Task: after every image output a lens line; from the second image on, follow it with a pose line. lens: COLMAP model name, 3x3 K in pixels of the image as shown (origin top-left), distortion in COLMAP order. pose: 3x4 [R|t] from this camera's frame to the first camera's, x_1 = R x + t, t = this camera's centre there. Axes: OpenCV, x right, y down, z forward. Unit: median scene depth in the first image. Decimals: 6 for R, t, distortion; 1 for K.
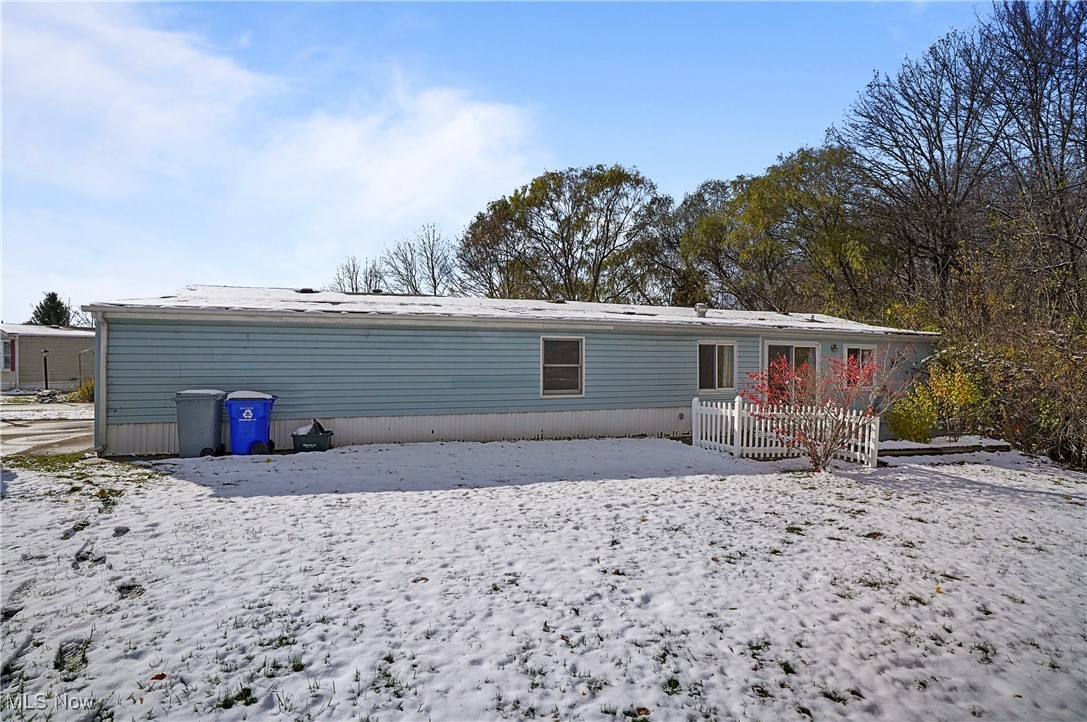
lens RADIAL K [[510.5, 0, 557.3], [0, 510.5, 368.6], [0, 0, 1]] dist [-0.061239, 0.026349]
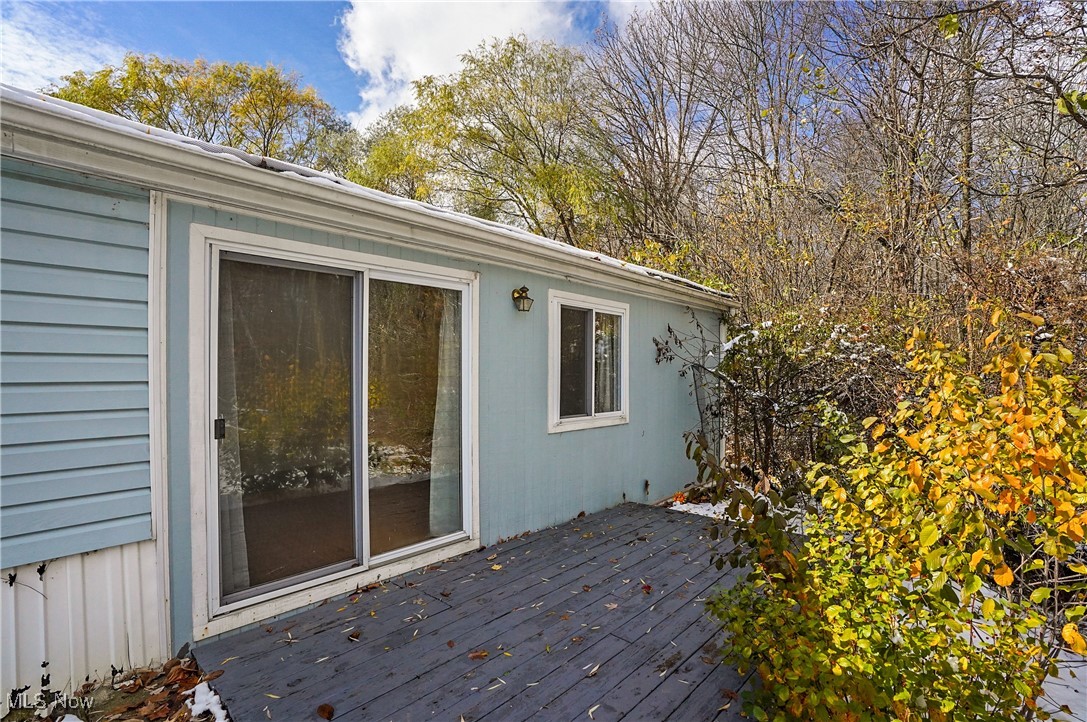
lens RADIAL K [[510.5, 0, 557.3], [0, 510.5, 368.6], [0, 0, 1]] dist [-0.061239, 0.026349]
pose [[0.879997, -0.000733, 0.474979, 0.415614], [0.002167, 0.999995, -0.002473, 0.003464], [-0.474975, 0.003205, 0.879994, 0.702763]]
